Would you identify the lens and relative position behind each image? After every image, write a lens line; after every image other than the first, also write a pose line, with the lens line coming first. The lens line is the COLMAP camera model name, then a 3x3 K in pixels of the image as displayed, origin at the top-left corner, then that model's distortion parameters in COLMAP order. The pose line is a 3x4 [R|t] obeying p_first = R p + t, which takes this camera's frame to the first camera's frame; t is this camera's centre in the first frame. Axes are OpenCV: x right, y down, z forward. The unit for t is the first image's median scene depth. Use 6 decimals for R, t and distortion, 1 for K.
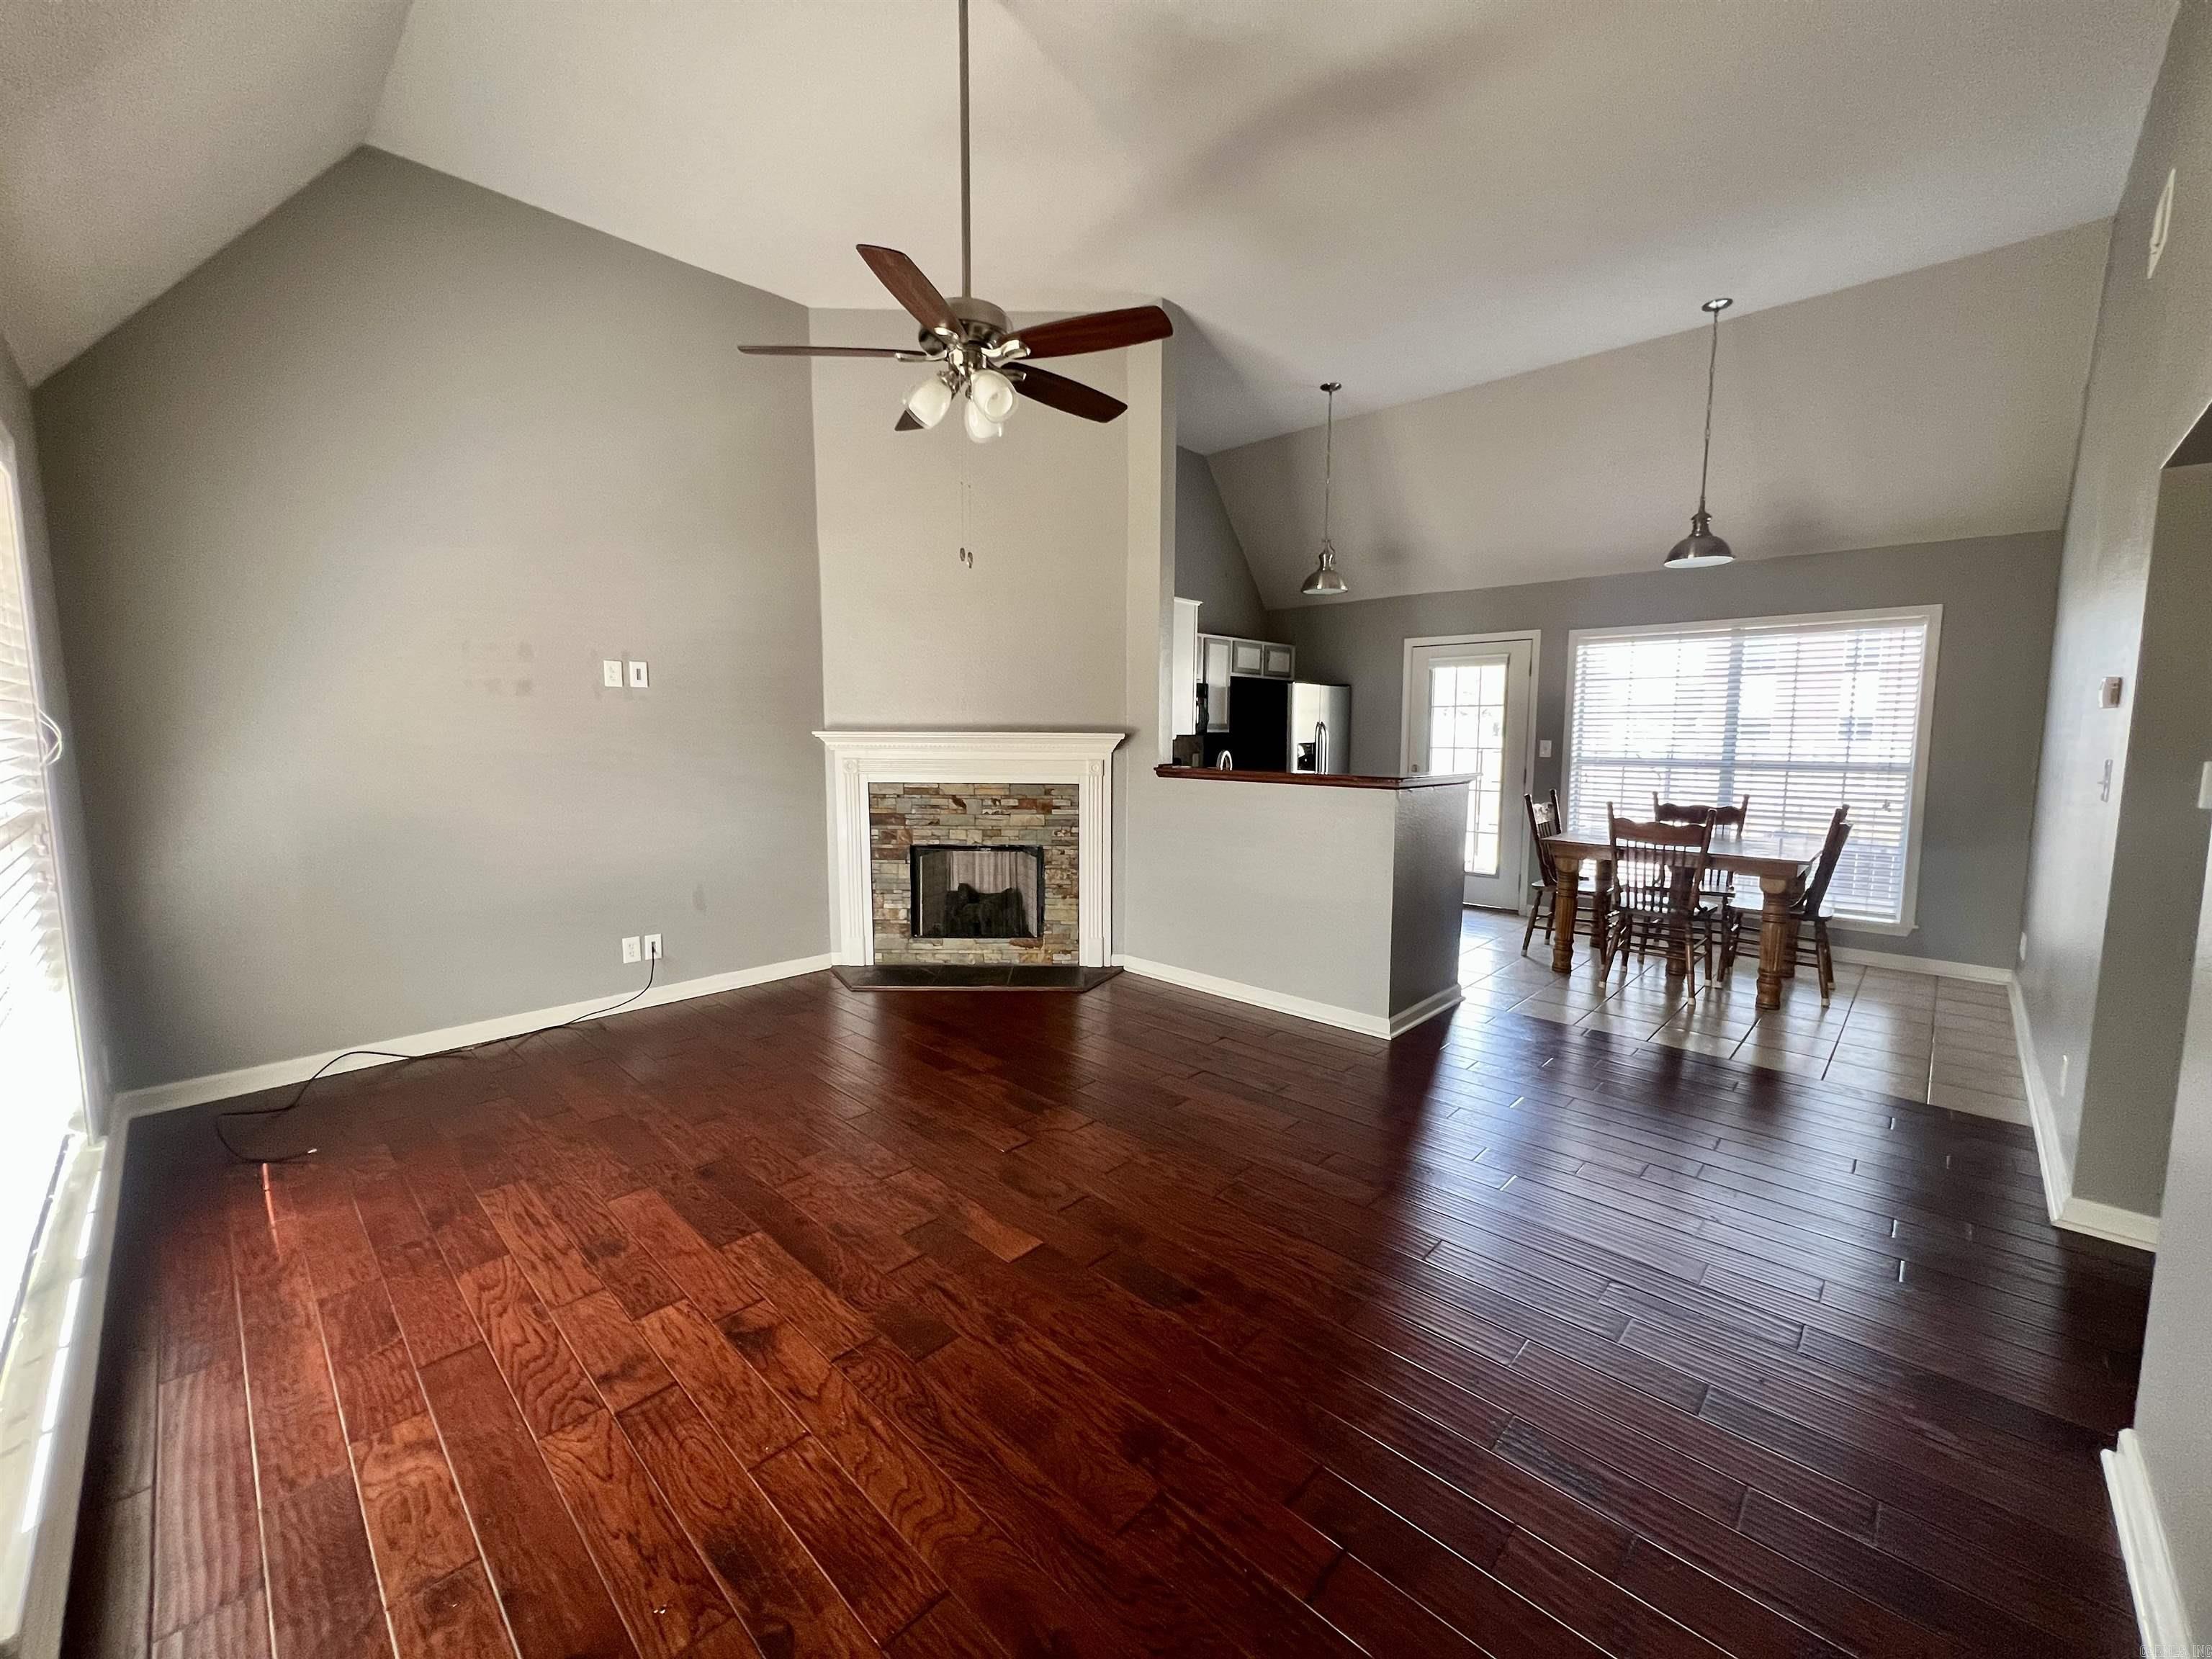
lens RADIAL K [[885.1, 0, 1100.2], [0, 885.1, 822.5], [0, 0, 1]] dist [-0.000150, -0.000108]
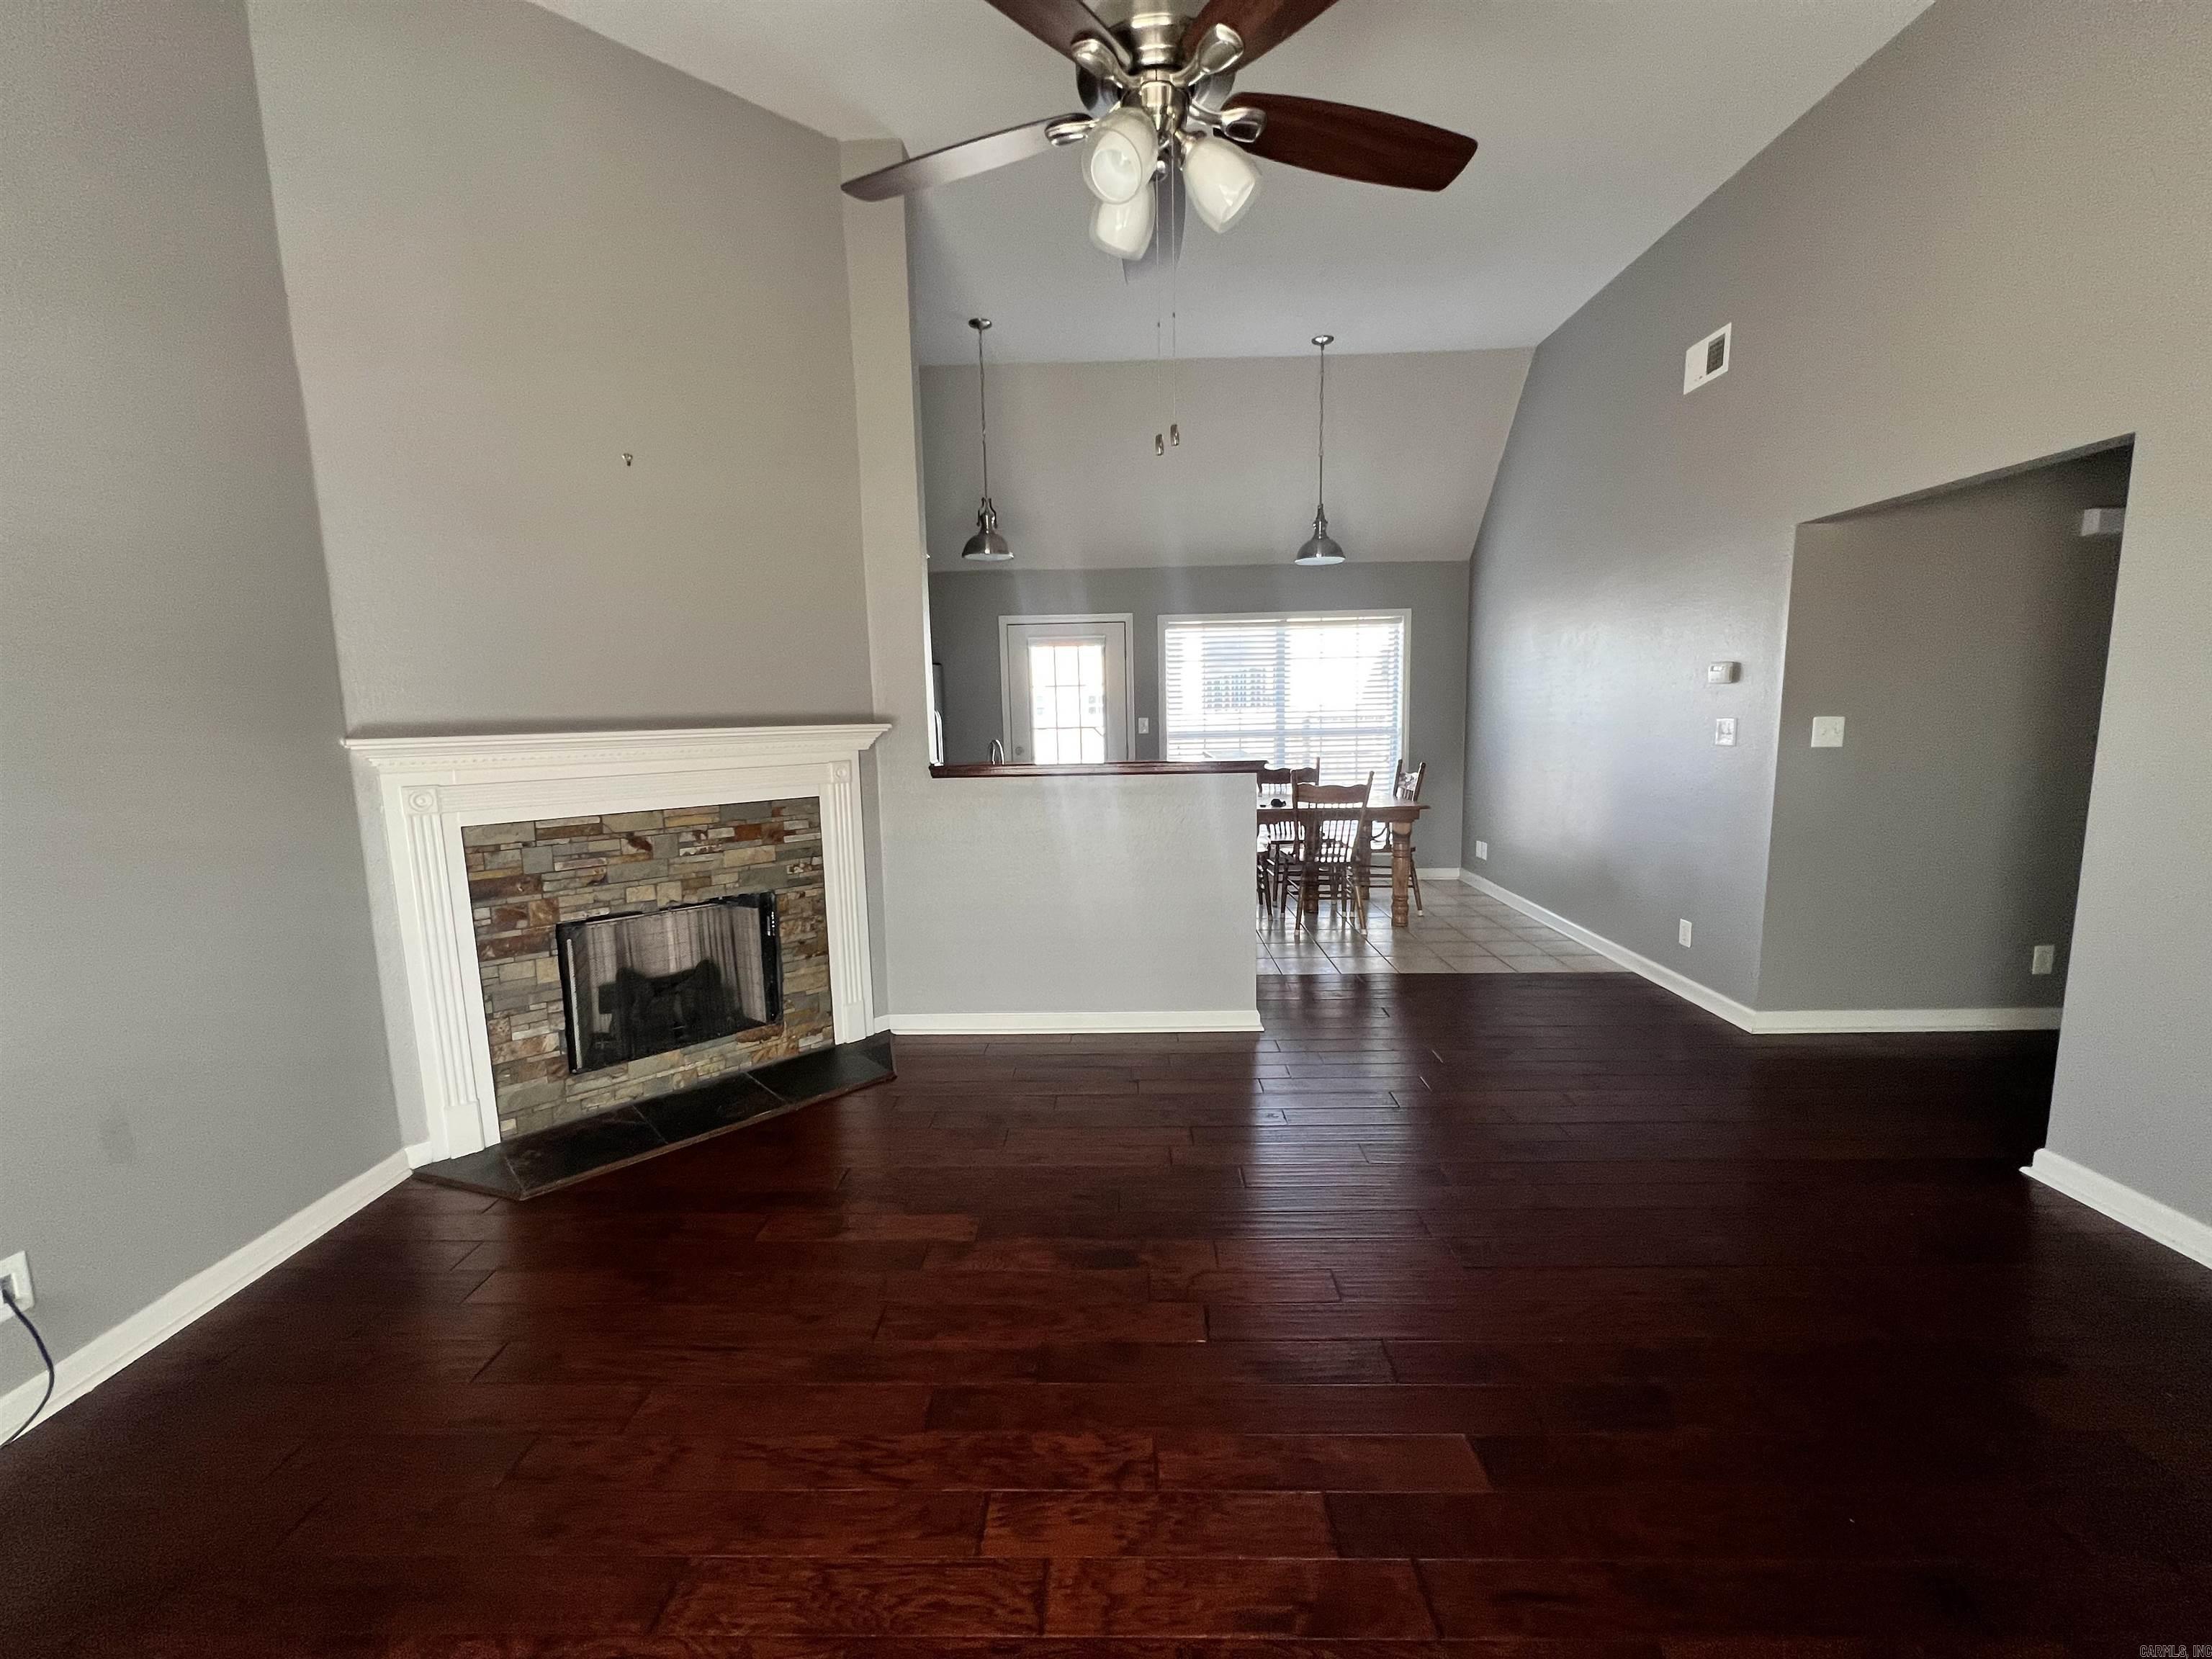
lens RADIAL K [[885.1, 0, 1100.2], [0, 885.1, 822.5], [0, 0, 1]] dist [-0.000150, -0.000108]
pose [[0.735025, -0.108260, 0.669342, -0.335651], [0.095507, 0.993860, 0.055869, -0.040481], [-0.671280, 0.022862, 0.740851, 0.313458]]
